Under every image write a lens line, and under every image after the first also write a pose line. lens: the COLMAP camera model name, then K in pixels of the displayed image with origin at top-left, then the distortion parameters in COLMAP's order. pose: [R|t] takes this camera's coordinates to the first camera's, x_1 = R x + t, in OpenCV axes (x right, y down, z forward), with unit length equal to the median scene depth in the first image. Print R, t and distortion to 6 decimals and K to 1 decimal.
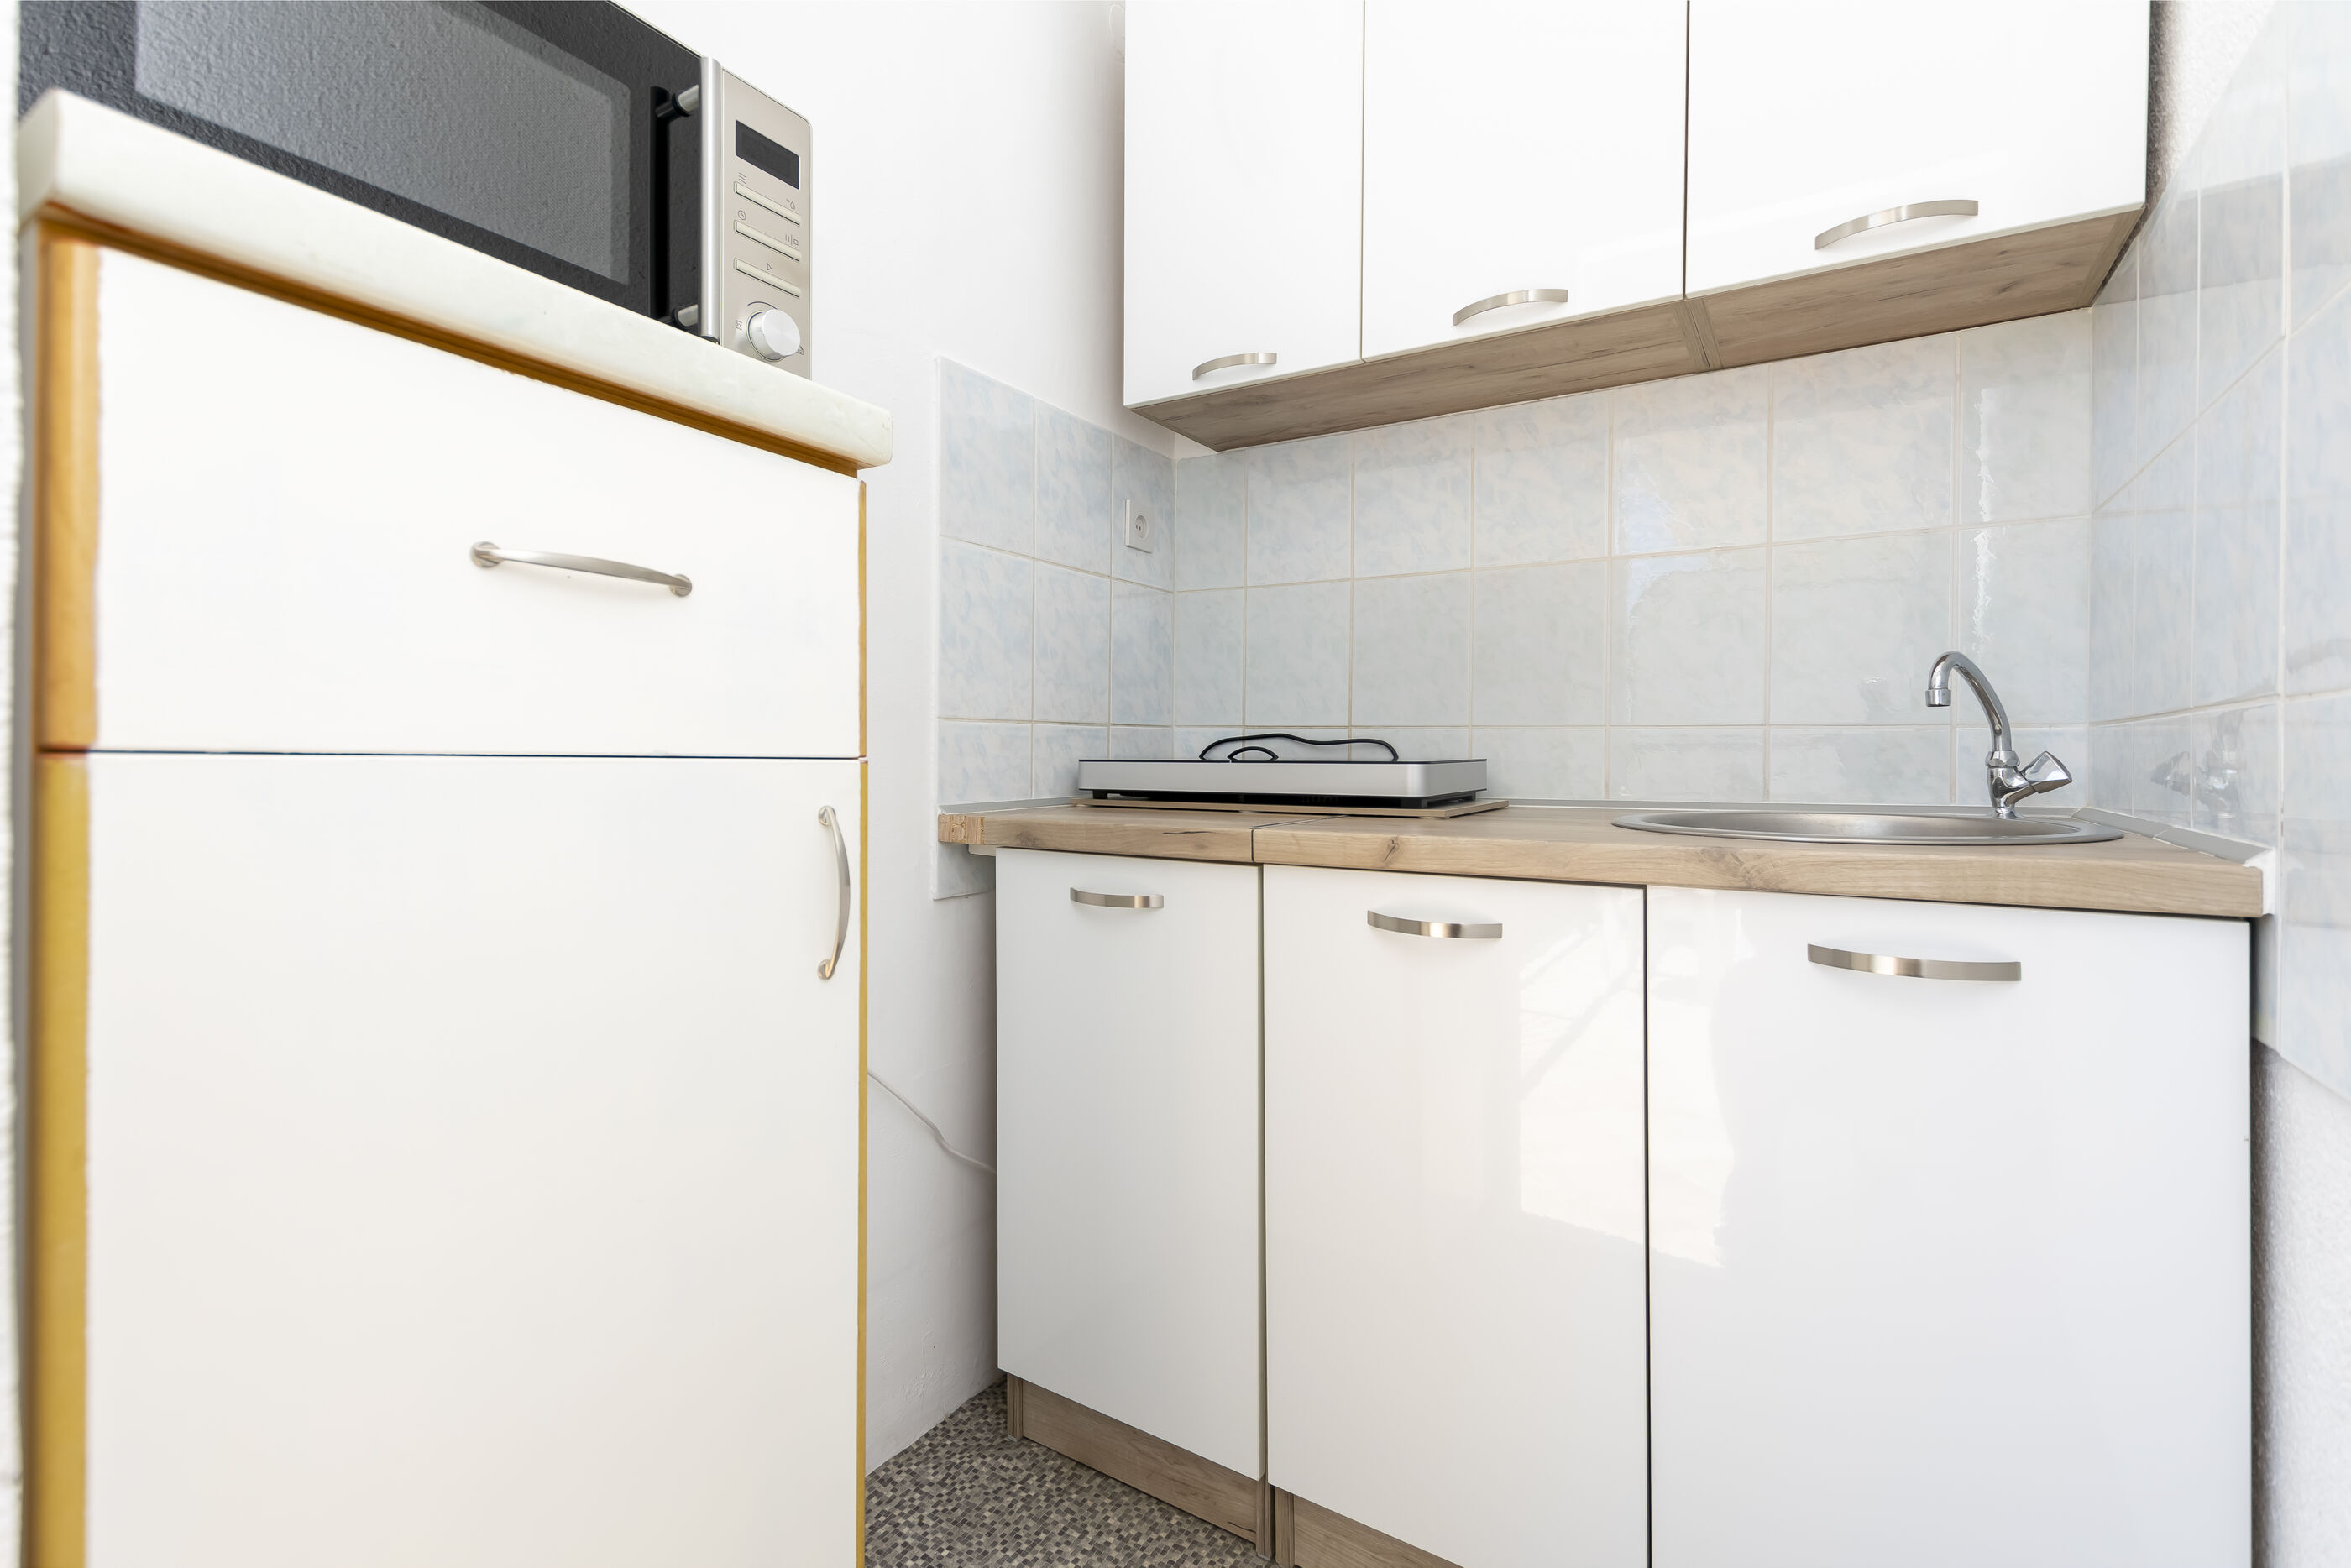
lens RADIAL K [[1044.7, 0, 1139.0], [0, 1044.7, 743.2], [0, 0, 1]] dist [0.002434, -0.000443]
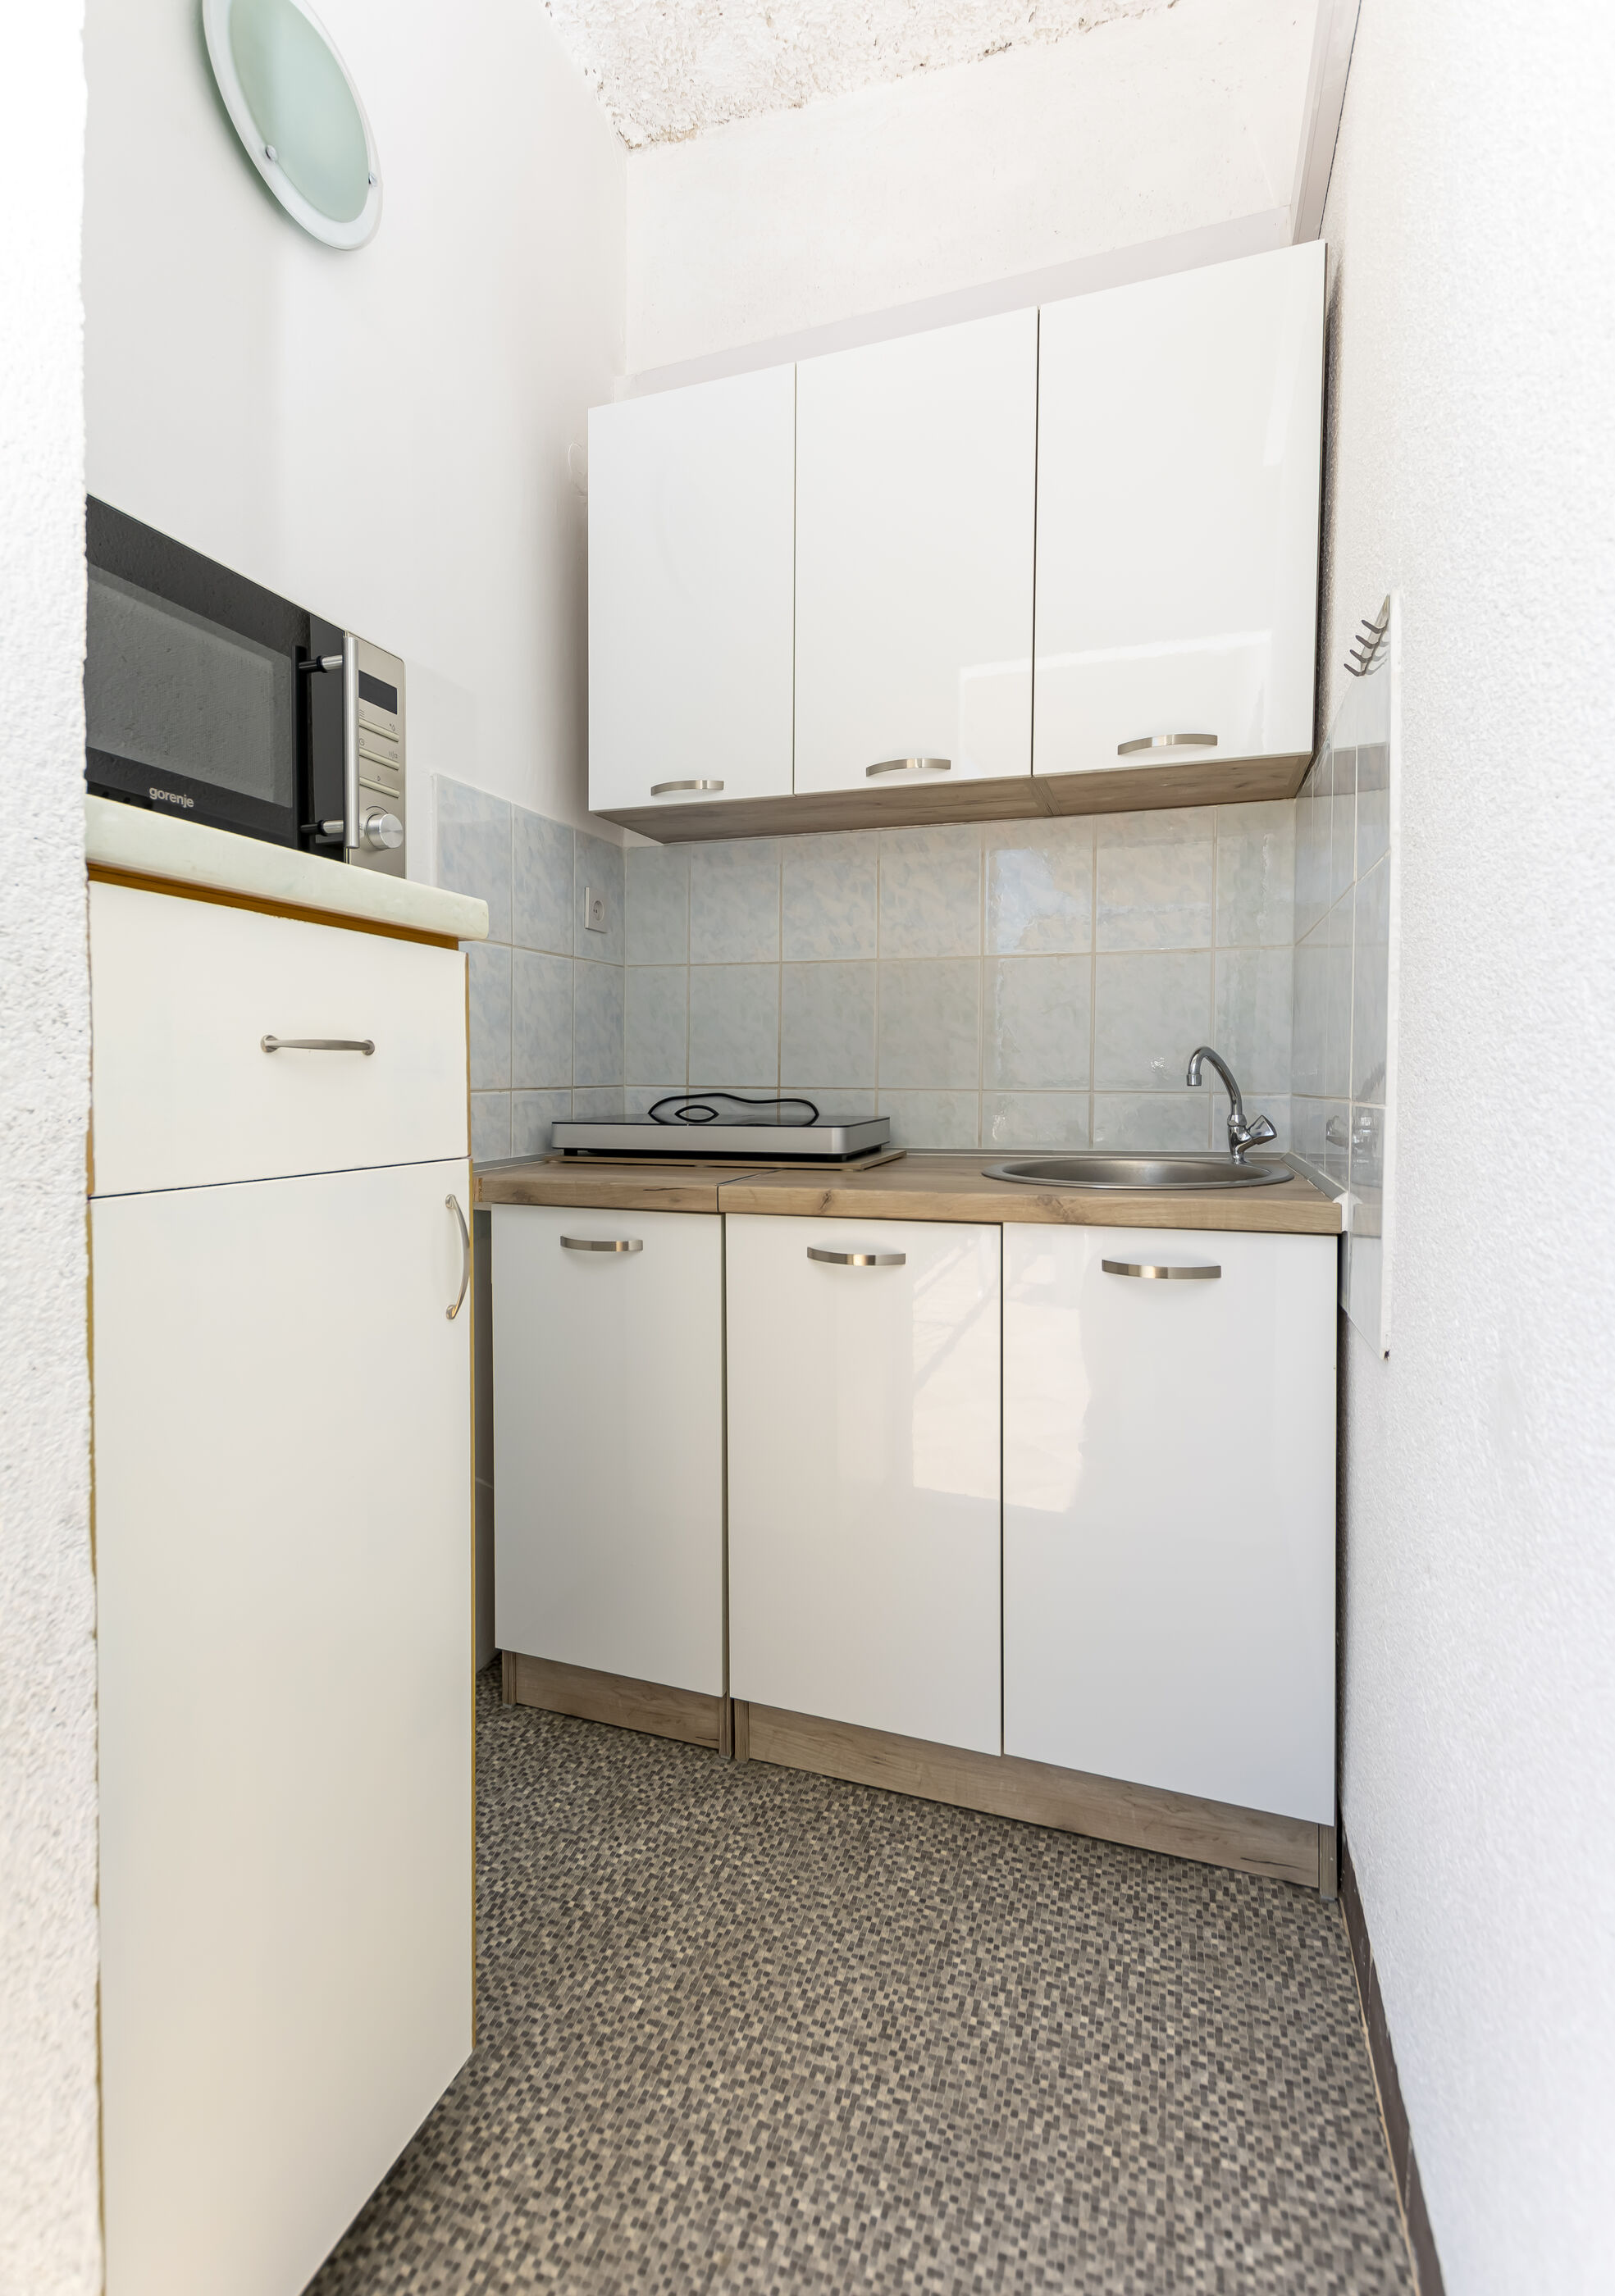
lens RADIAL K [[1053.7, 0, 803.8], [0, 1053.7, 1074.1], [0, 0, 1]] dist [-0.000307, 0.000138]
pose [[0.968781, 0.000107, 0.247919, -0.089343], [-0.001379, 0.999987, 0.004956, -0.050171], [-0.247915, -0.005143, 0.968768, -0.219682]]
